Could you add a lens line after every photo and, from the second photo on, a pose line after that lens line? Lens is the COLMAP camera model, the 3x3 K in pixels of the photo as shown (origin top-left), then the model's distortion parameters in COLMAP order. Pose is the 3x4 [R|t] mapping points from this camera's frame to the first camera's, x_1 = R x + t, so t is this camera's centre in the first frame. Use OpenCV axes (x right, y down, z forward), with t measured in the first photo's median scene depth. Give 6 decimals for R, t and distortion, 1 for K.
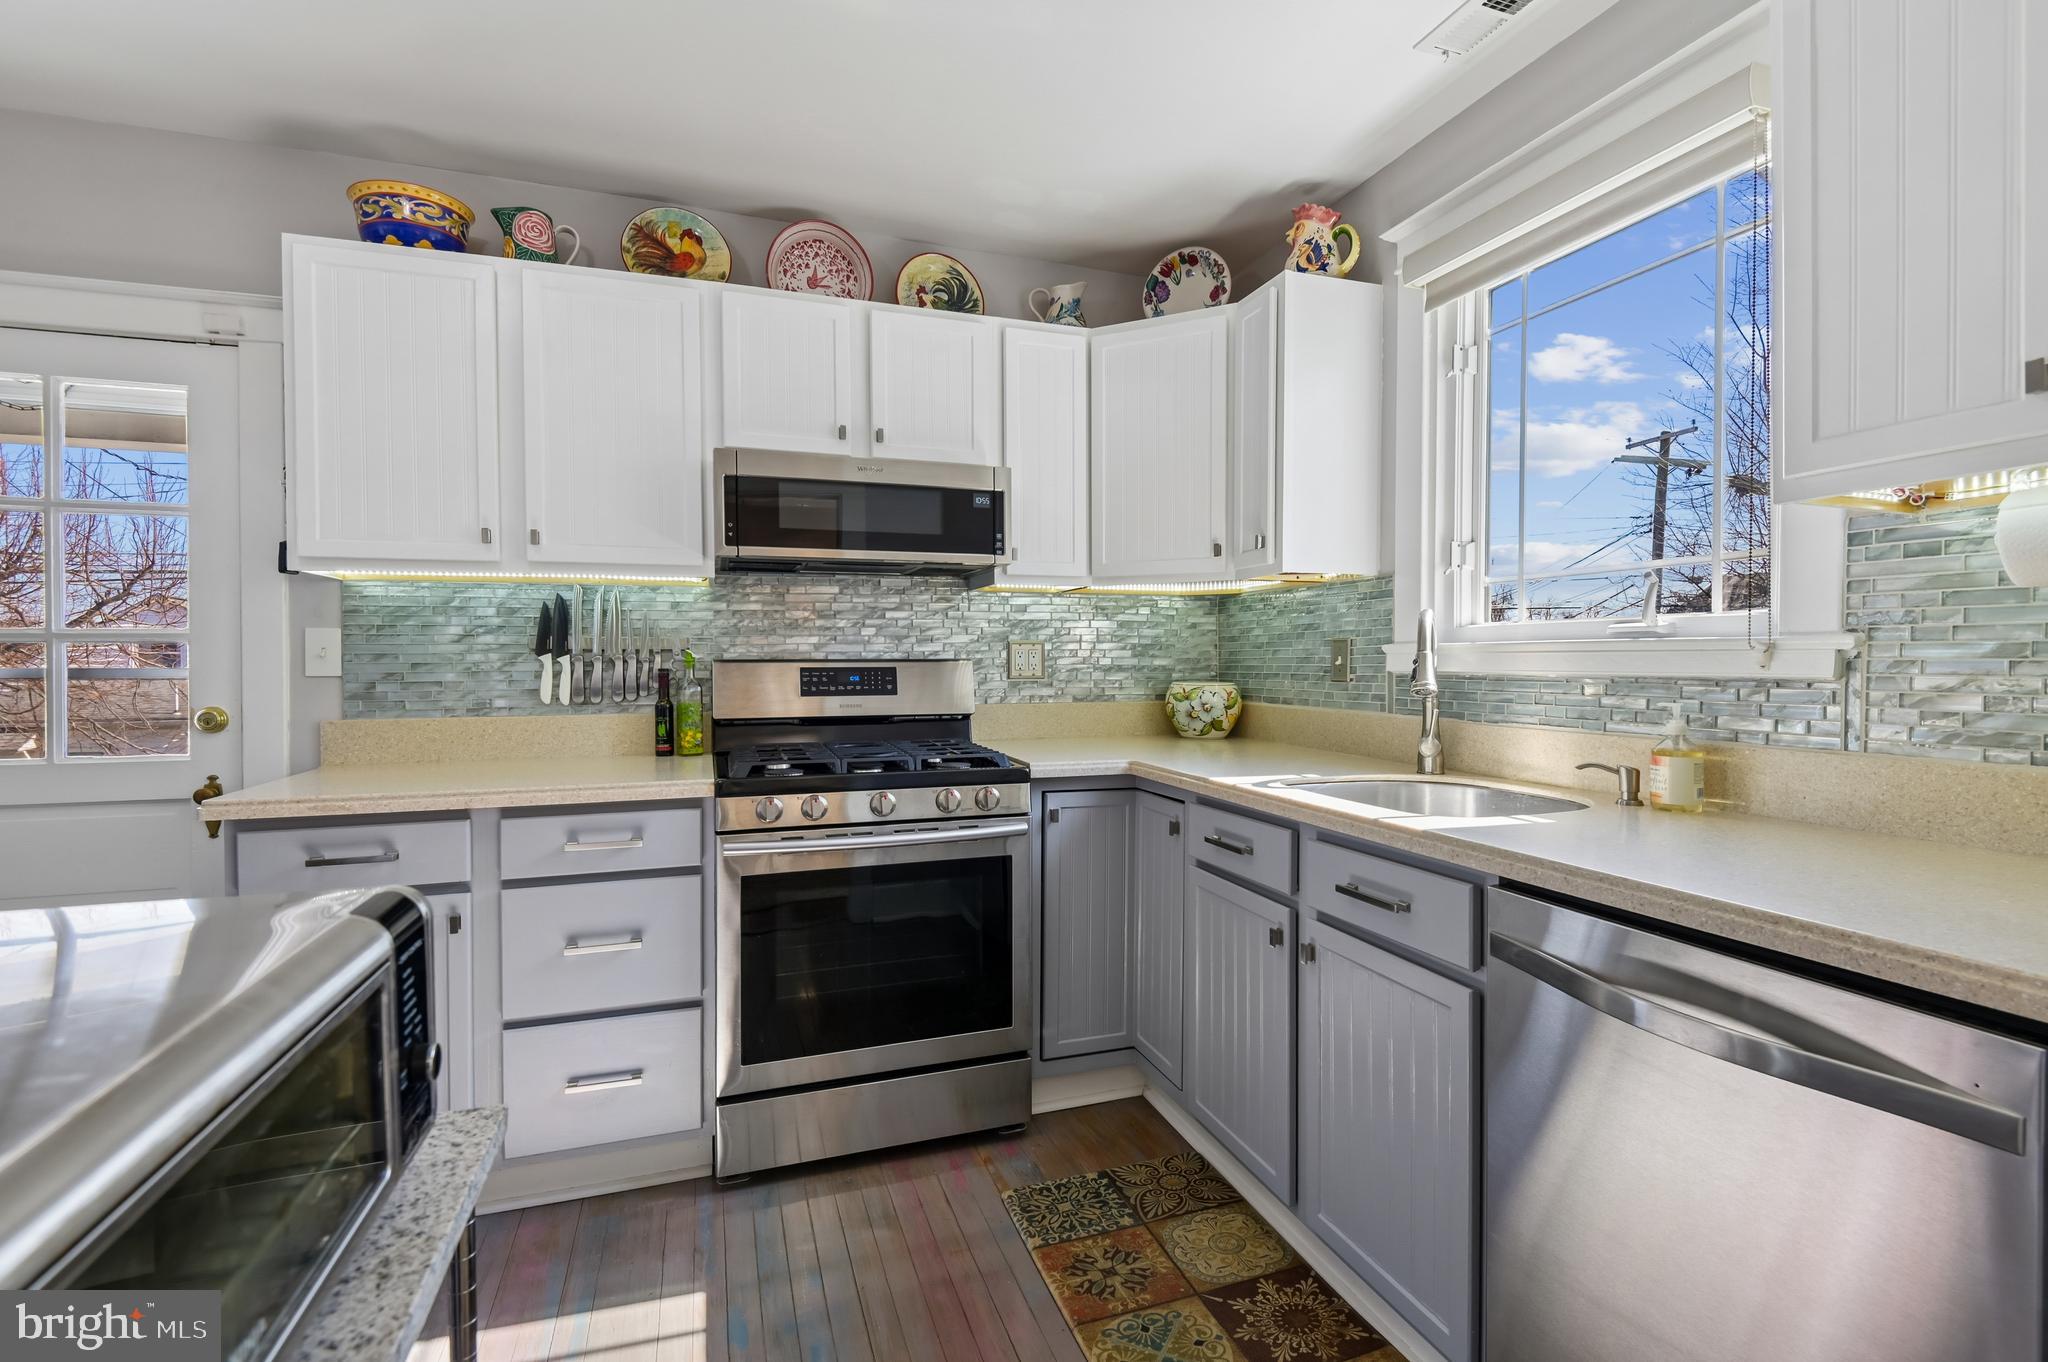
lens RADIAL K [[930.4, 0, 1026.6], [0, 930.4, 675.4], [0, 0, 1]] dist [-0.003187, -0.000455]
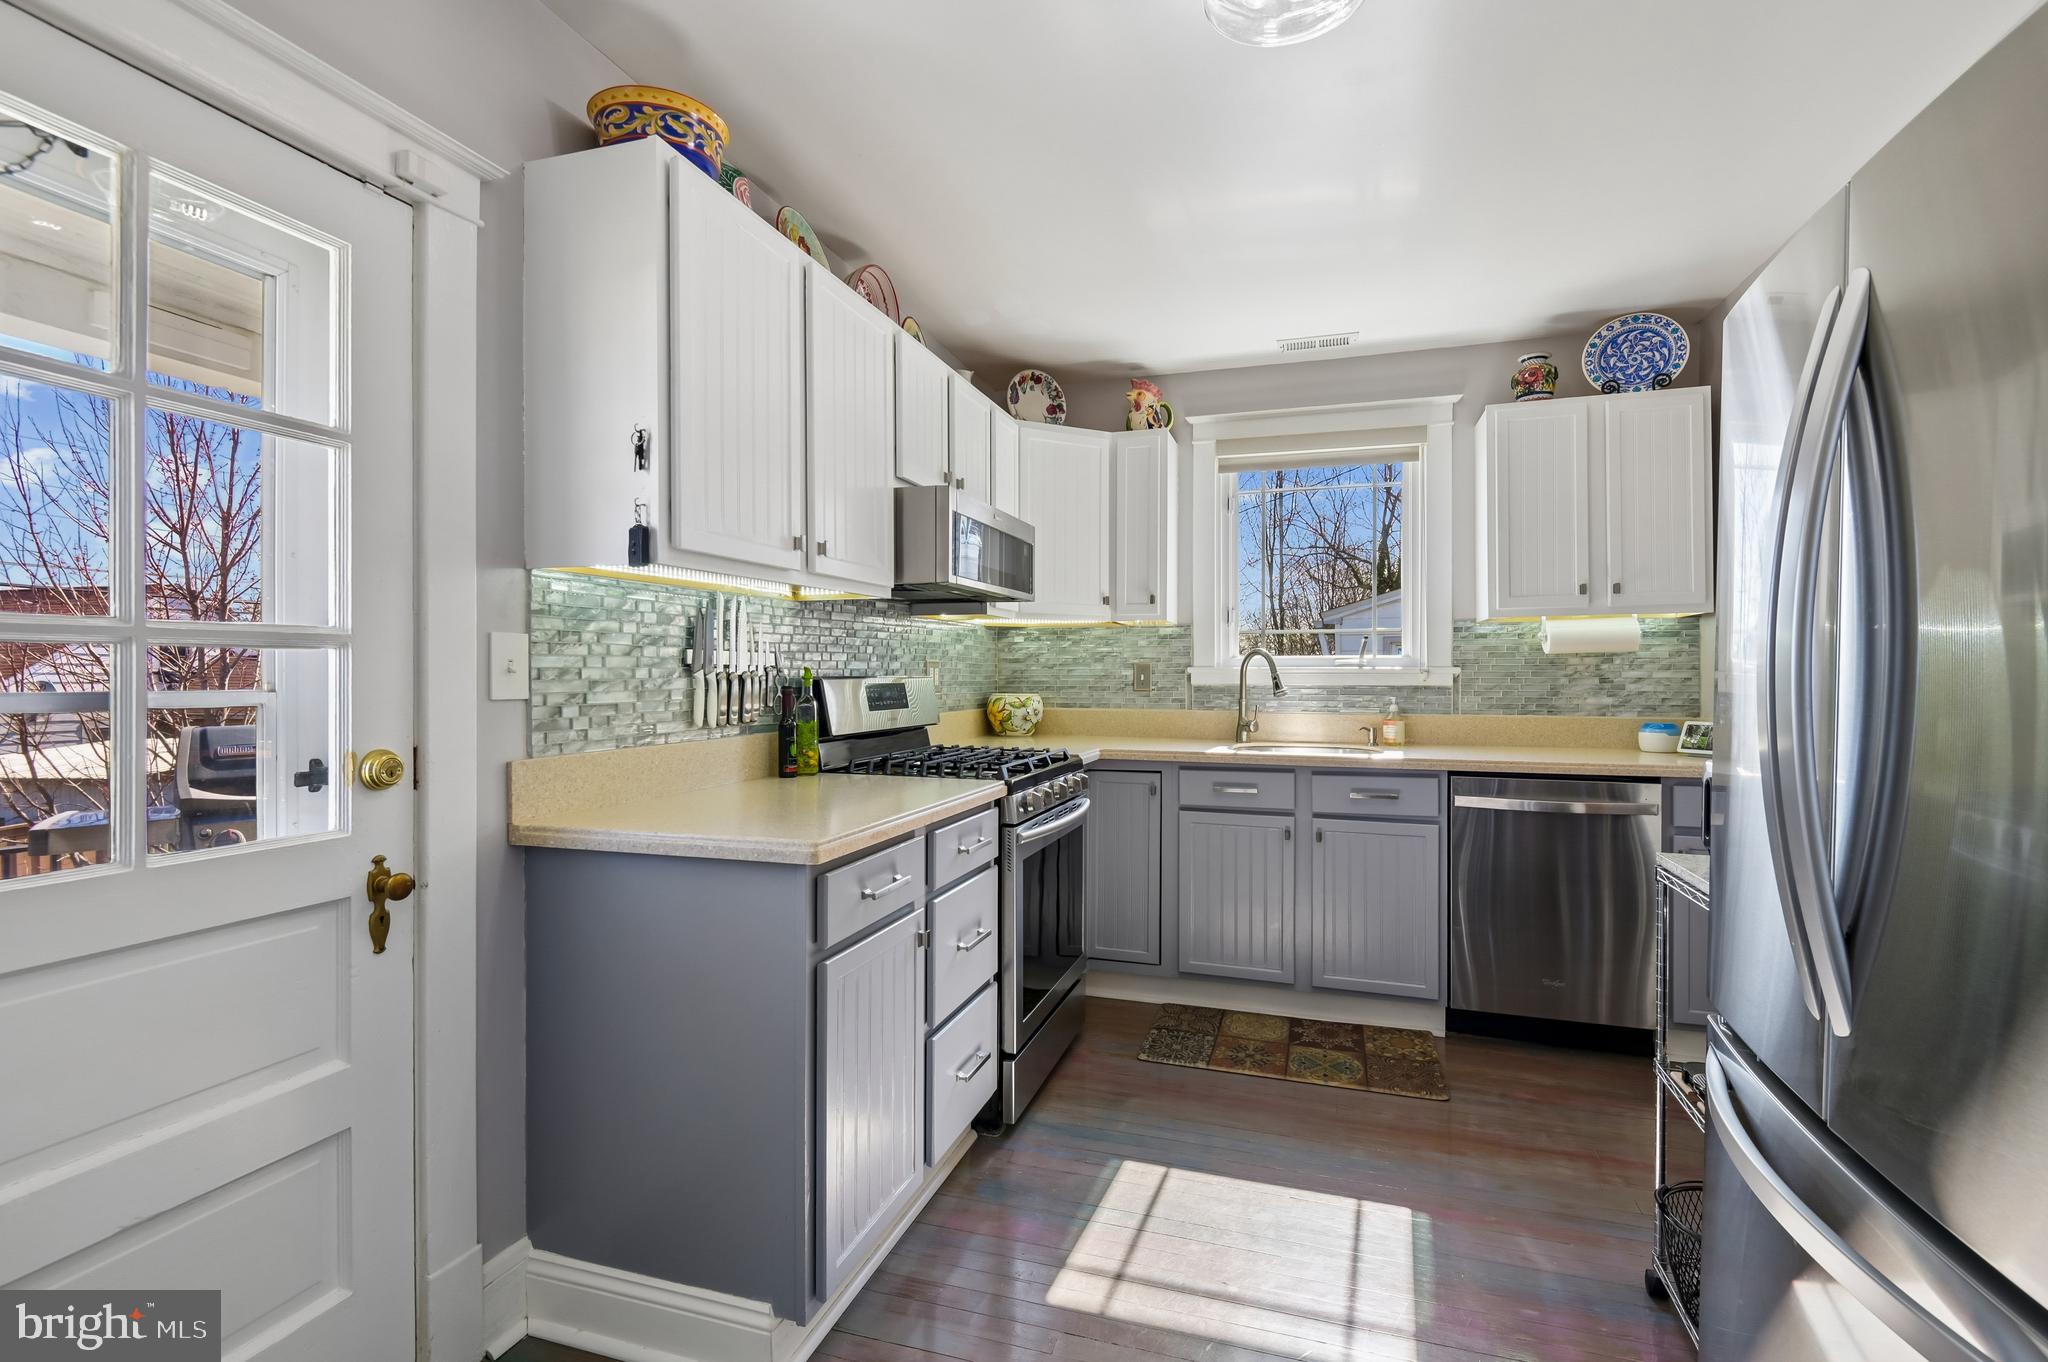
lens RADIAL K [[930.4, 0, 1027.7], [0, 930.4, 678.4], [0, 0, 1]] dist [-0.003187, -0.000455]
pose [[0.604307, -0.000790, 0.796752, -1.046155], [0.010456, 0.999921, -0.006939, -0.005829], [-0.796683, 0.012524, 0.604267, 0.234393]]
